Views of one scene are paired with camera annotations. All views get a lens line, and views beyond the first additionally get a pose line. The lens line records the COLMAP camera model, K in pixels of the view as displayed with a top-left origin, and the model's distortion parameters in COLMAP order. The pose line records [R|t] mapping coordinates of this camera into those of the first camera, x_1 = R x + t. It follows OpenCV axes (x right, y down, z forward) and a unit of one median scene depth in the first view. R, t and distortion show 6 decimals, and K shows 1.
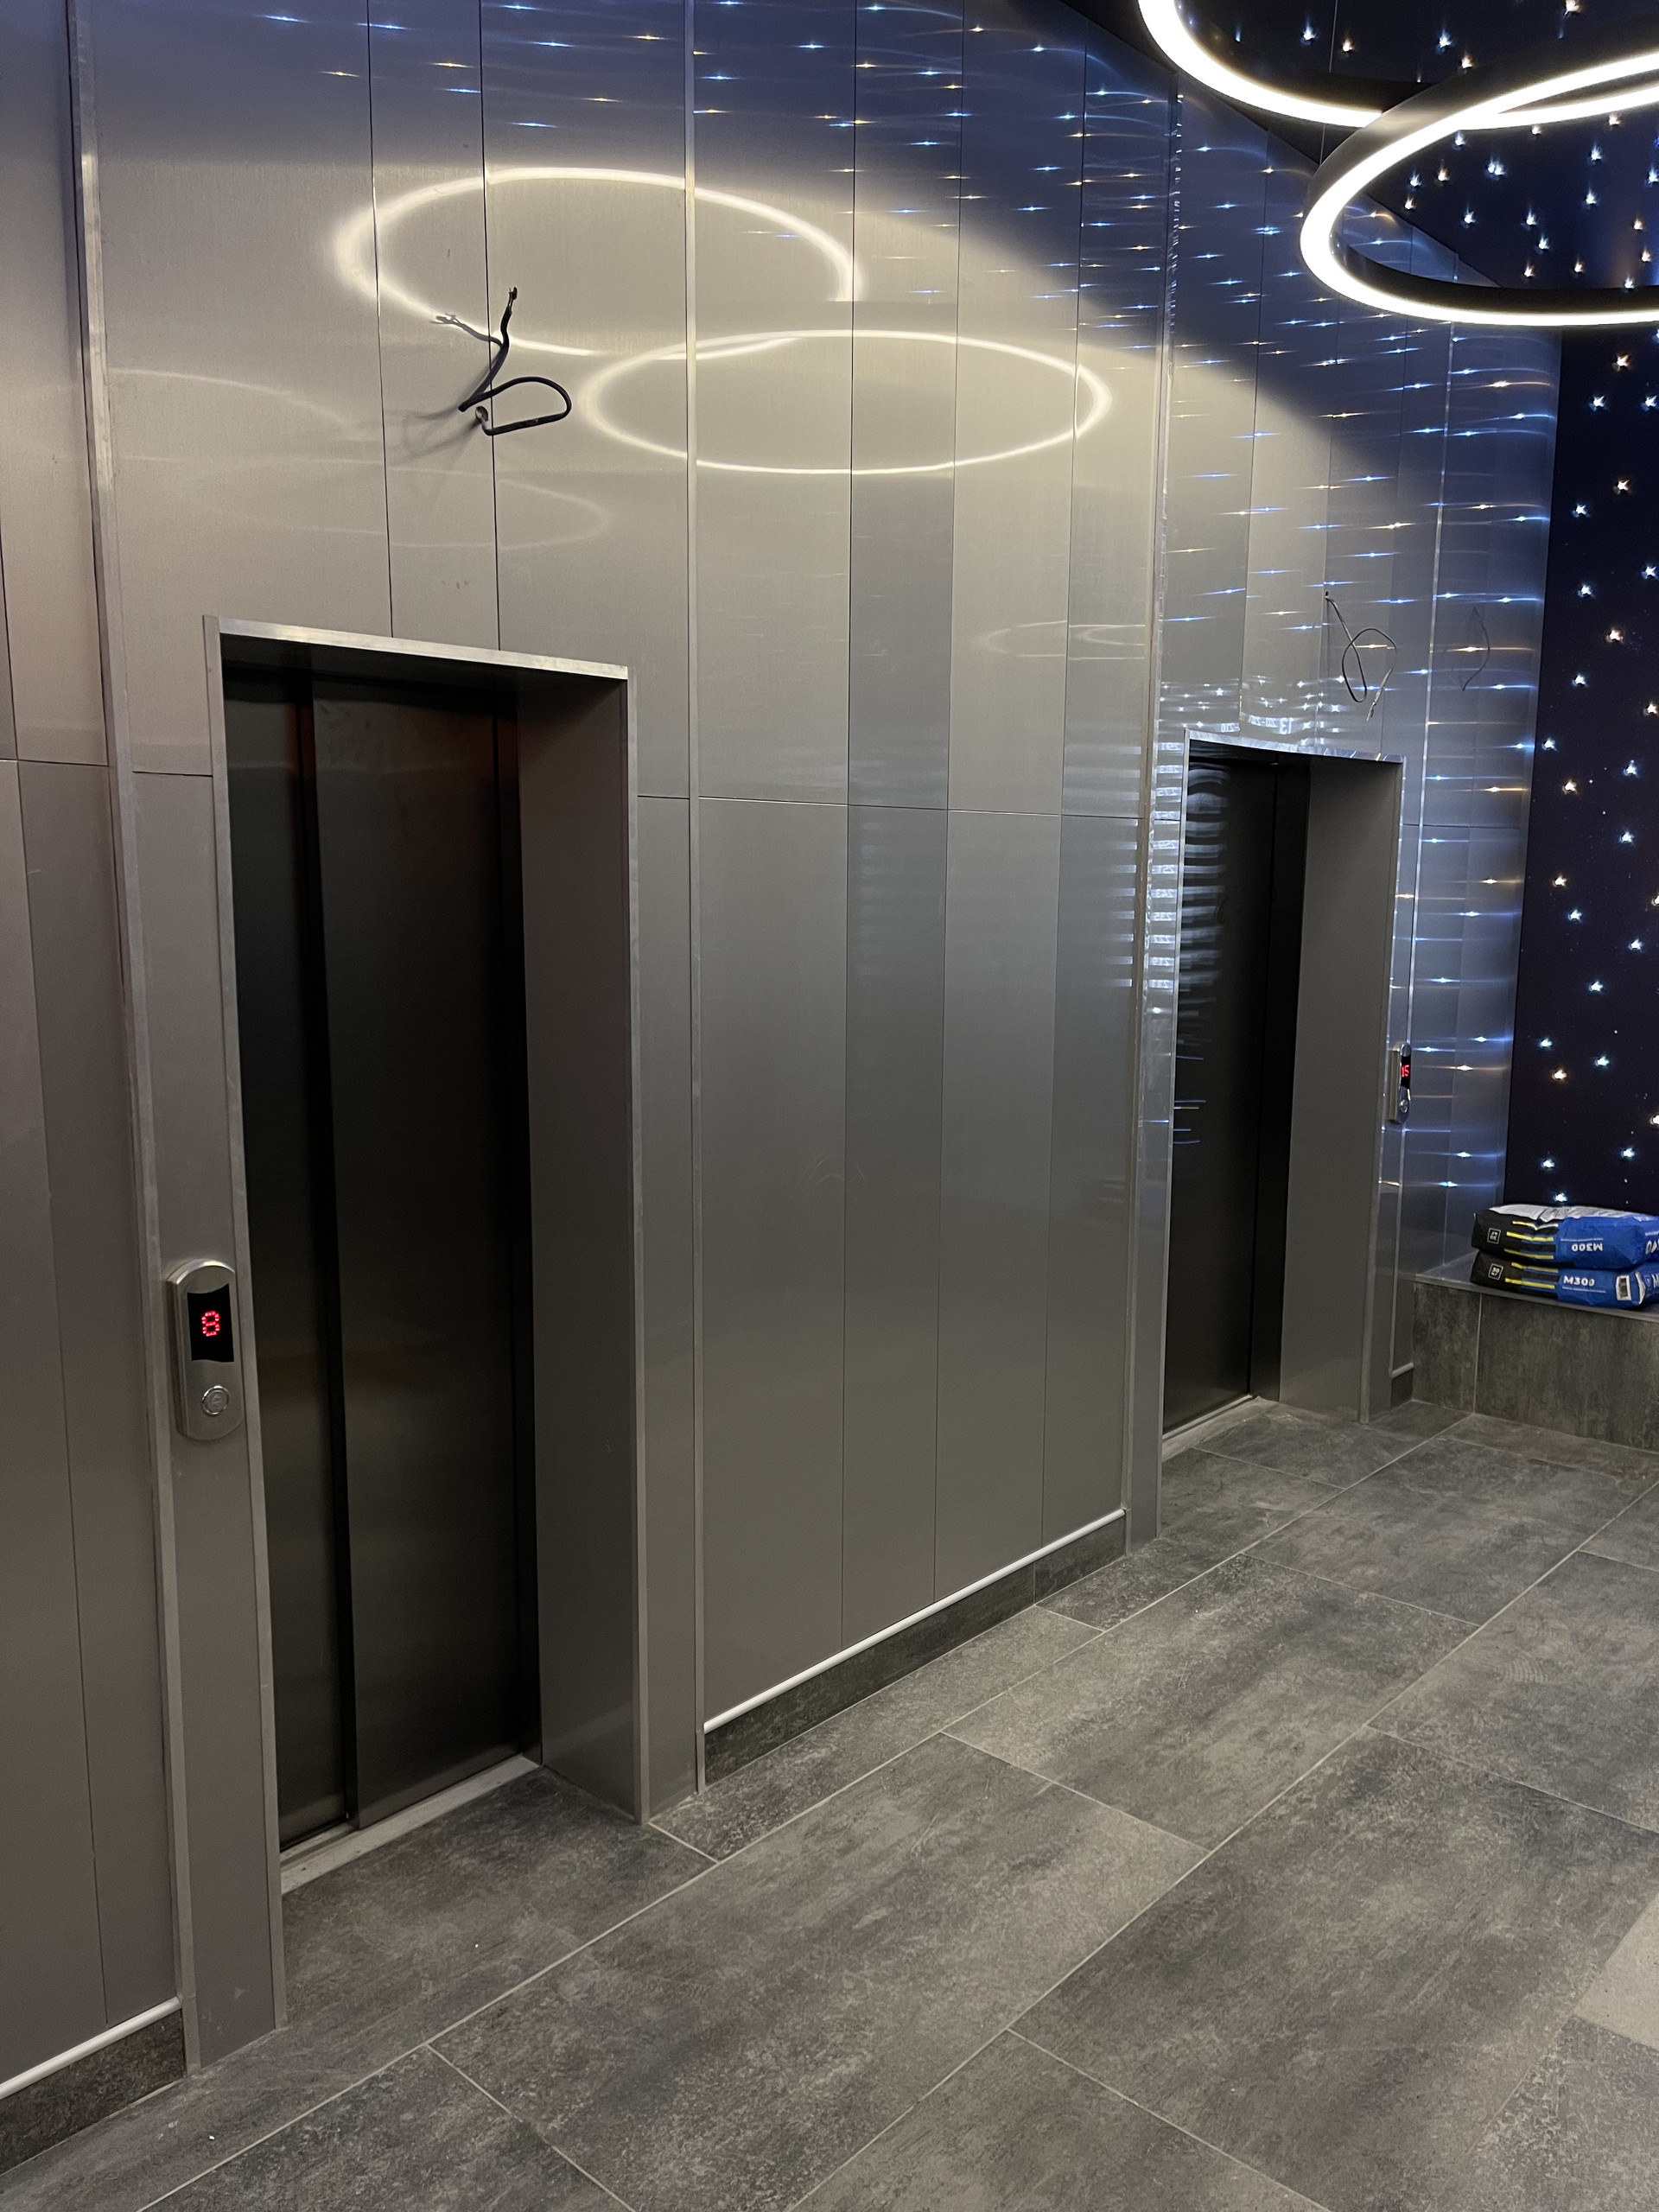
lens RADIAL K [[1658.4, 0, 826.8], [0, 1658.4, 1134.7], [0, 0, 1]] dist [0.067784, -0.086641]
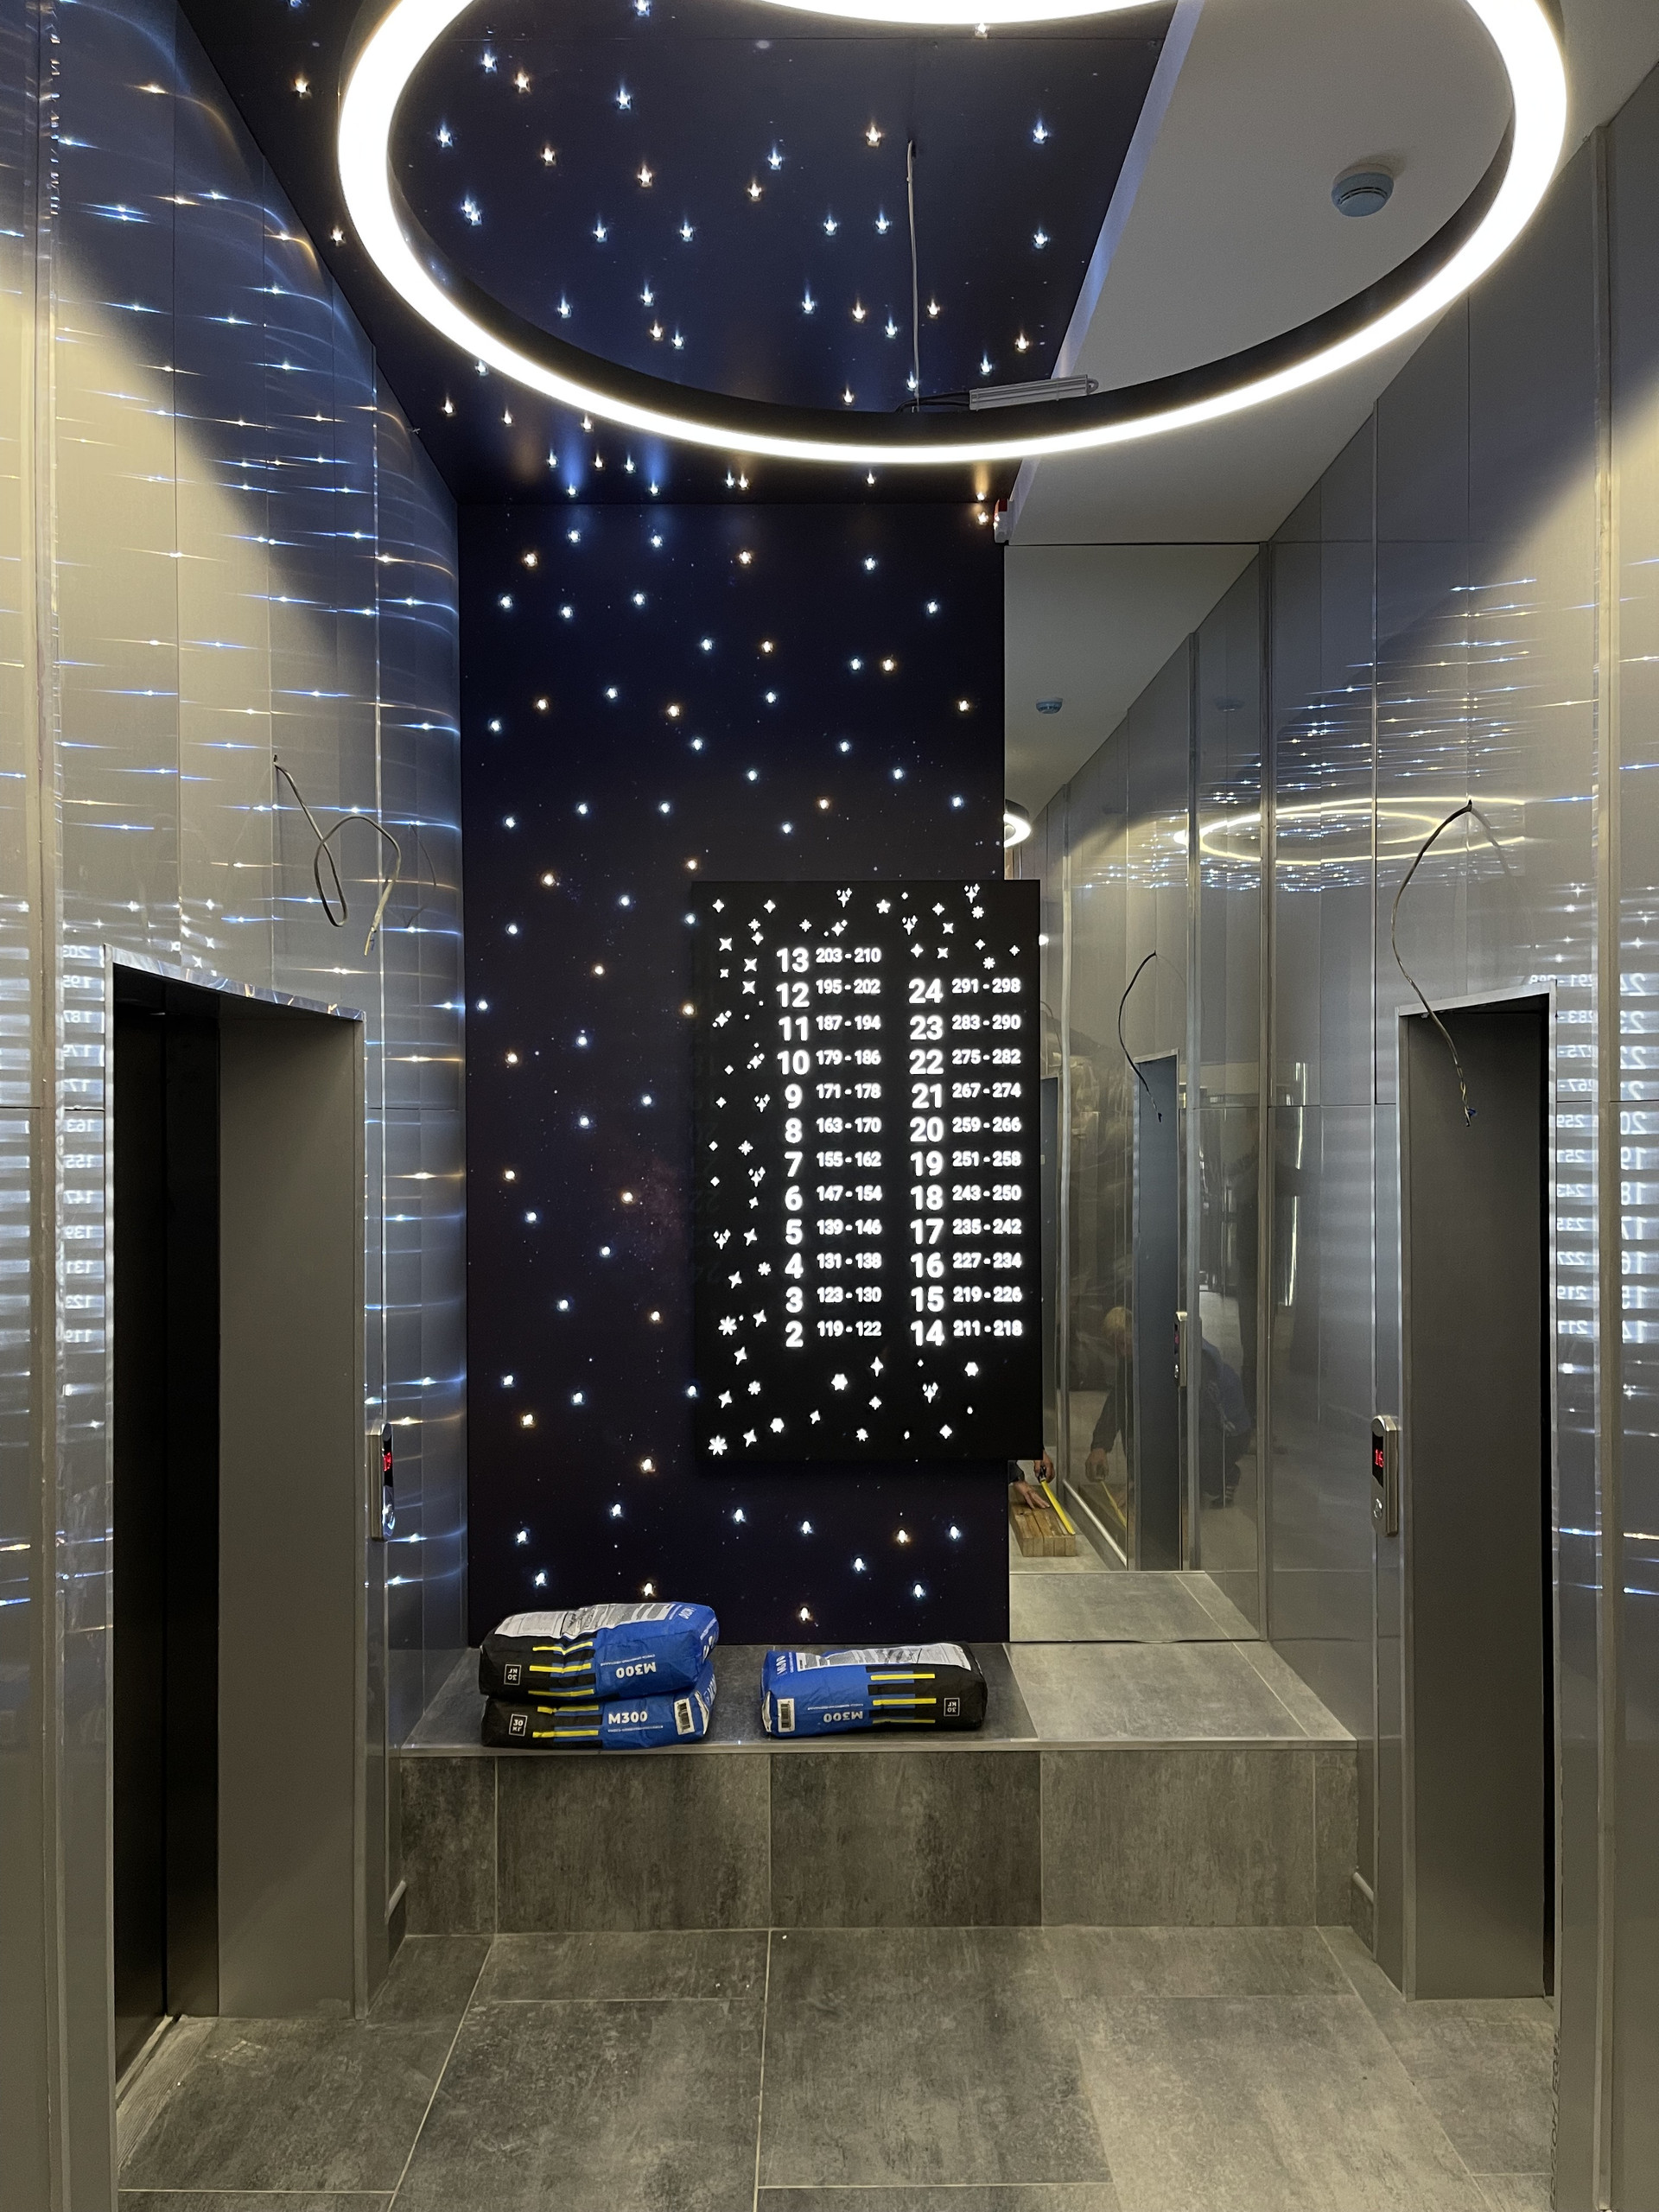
lens RADIAL K [[1658.4, 0, 826.2], [0, 1658.4, 1136.5], [0, 0, 1]] dist [0.067784, -0.086641]
pose [[0.735155, -0.010040, 0.677825, 0.027540], [0.112051, 0.987936, -0.106895, -0.127717], [-0.668574, 0.154535, 0.727411, 0.607055]]
